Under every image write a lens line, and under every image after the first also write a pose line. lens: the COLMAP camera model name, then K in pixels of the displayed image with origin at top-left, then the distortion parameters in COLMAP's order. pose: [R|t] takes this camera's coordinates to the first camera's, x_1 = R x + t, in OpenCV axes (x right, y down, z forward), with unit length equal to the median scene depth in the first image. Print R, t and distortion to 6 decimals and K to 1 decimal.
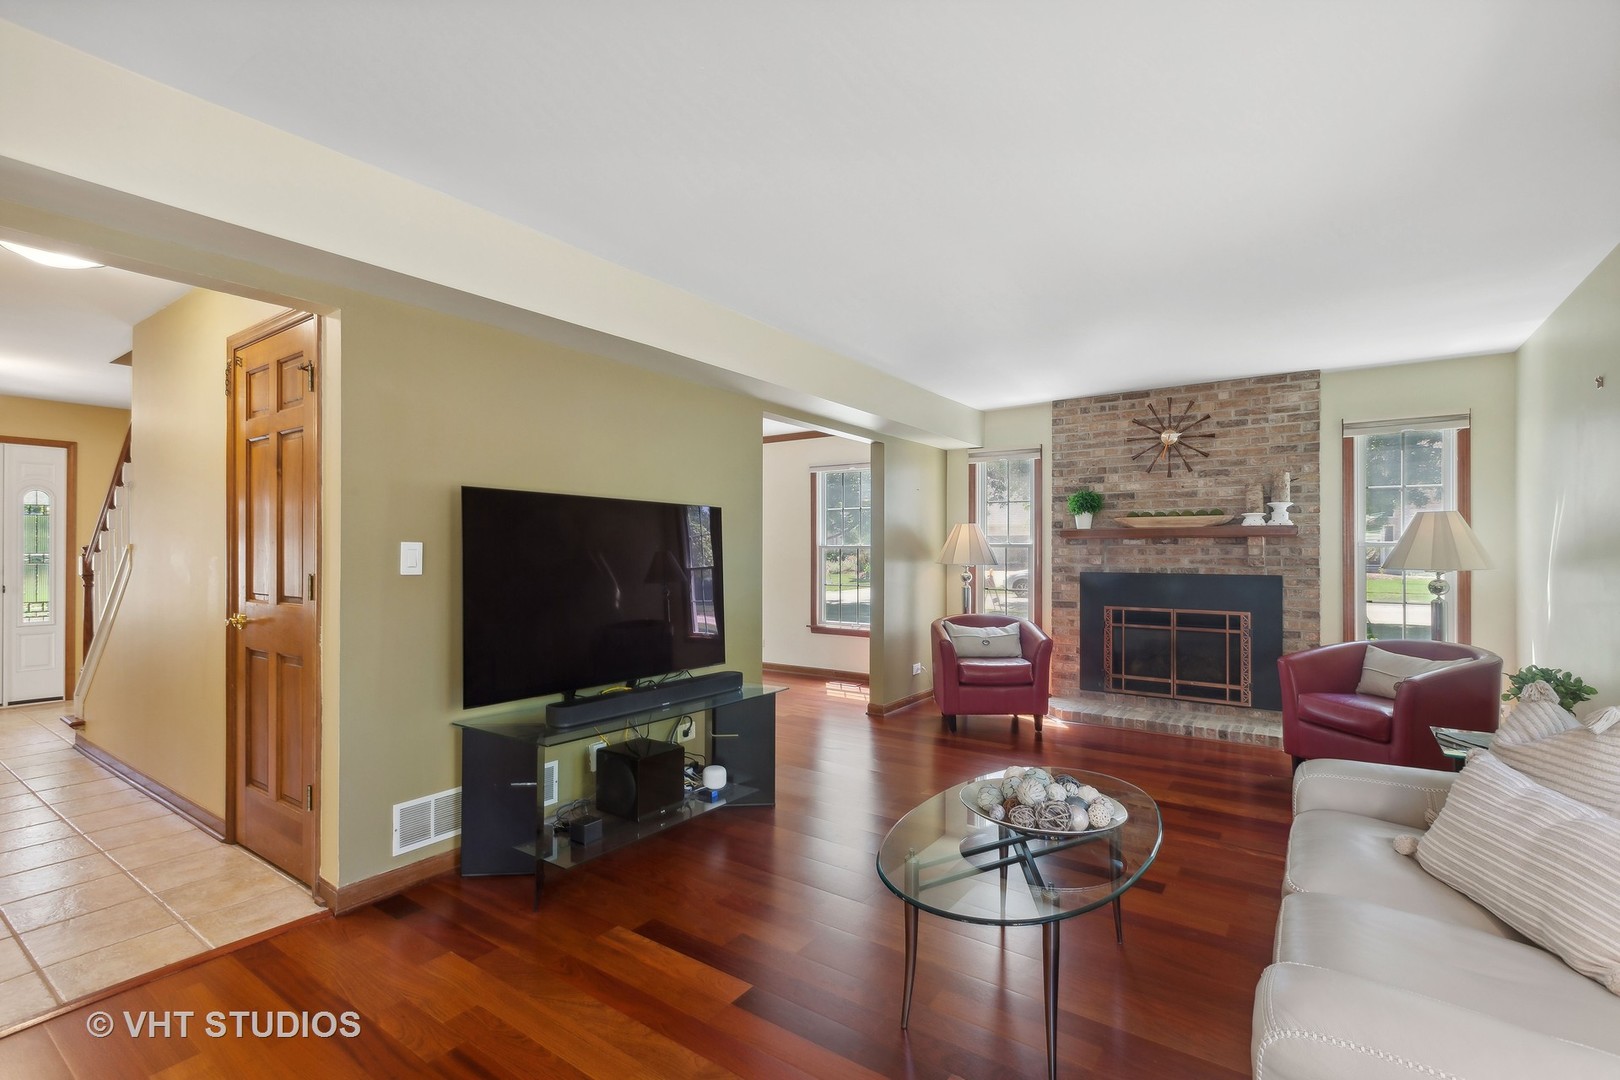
lens RADIAL K [[734.9, 0, 815.4], [0, 734.9, 549.9], [0, 0, 1]] dist [-0.002085, 0.000394]
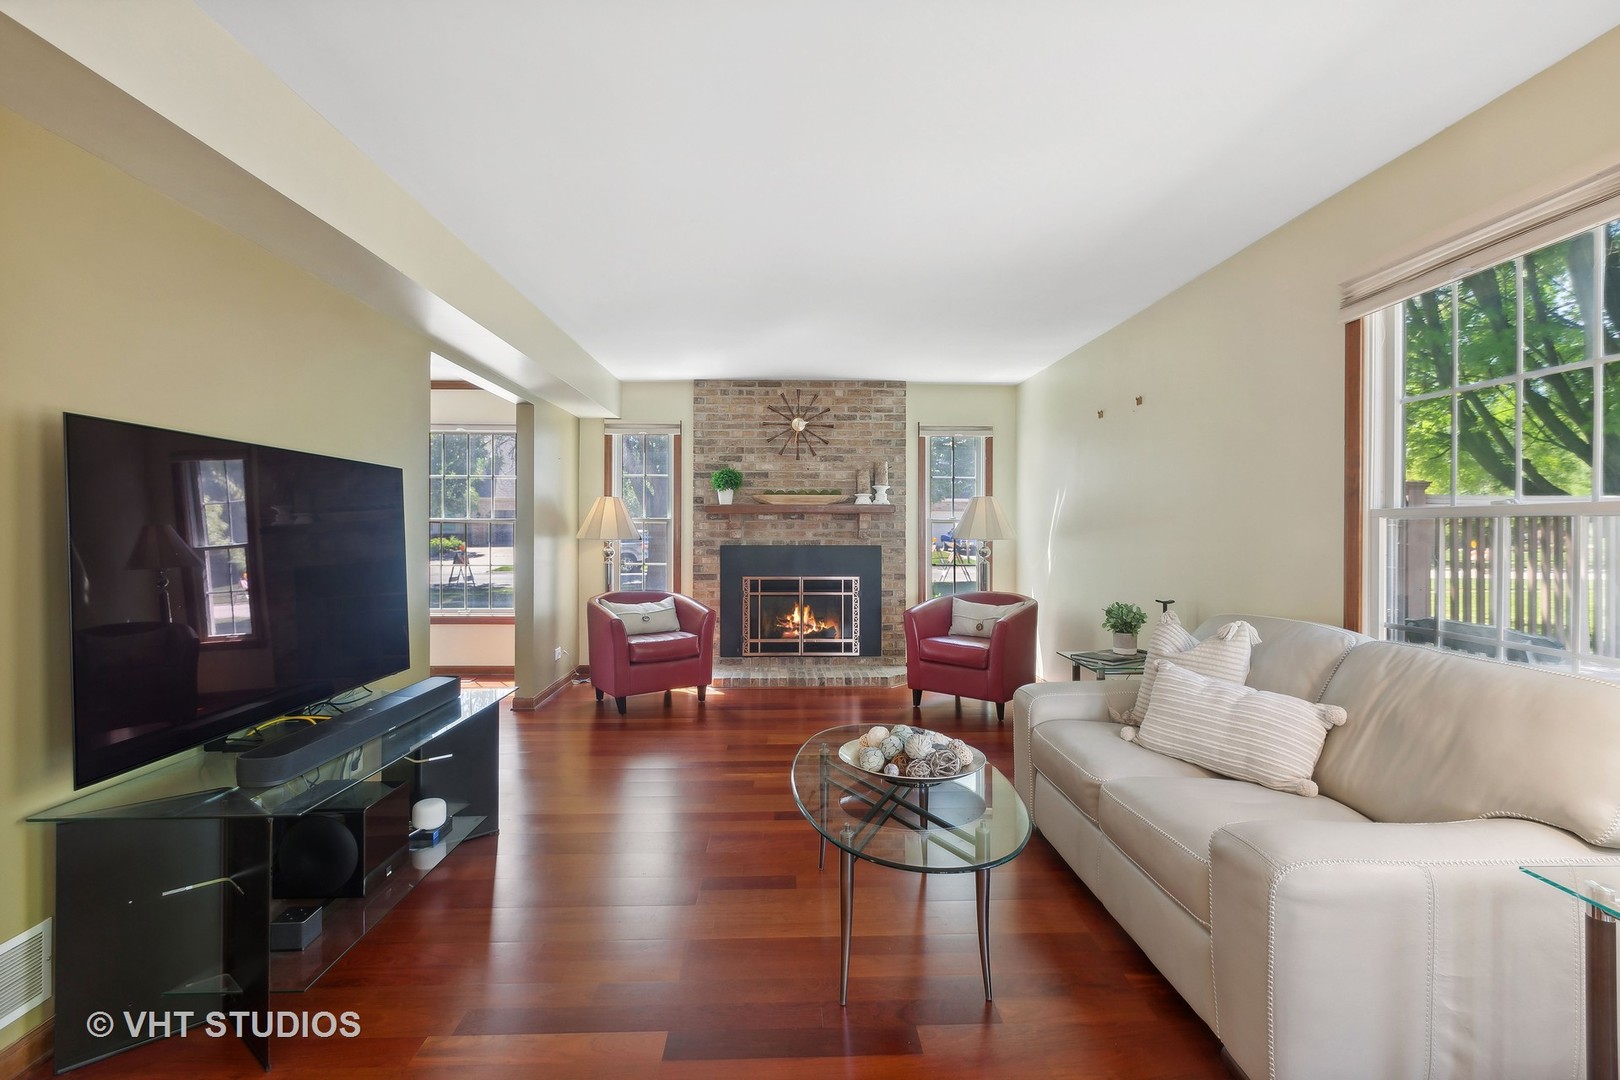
lens RADIAL K [[734.9, 0, 813.9], [0, 734.9, 530.7], [0, 0, 1]] dist [-0.002085, 0.000394]
pose [[0.796785, -0.002778, 0.604257, -0.186431], [-0.001950, 0.999972, 0.007169, 0.001457], [-0.604260, -0.006890, 0.796757, 0.087944]]
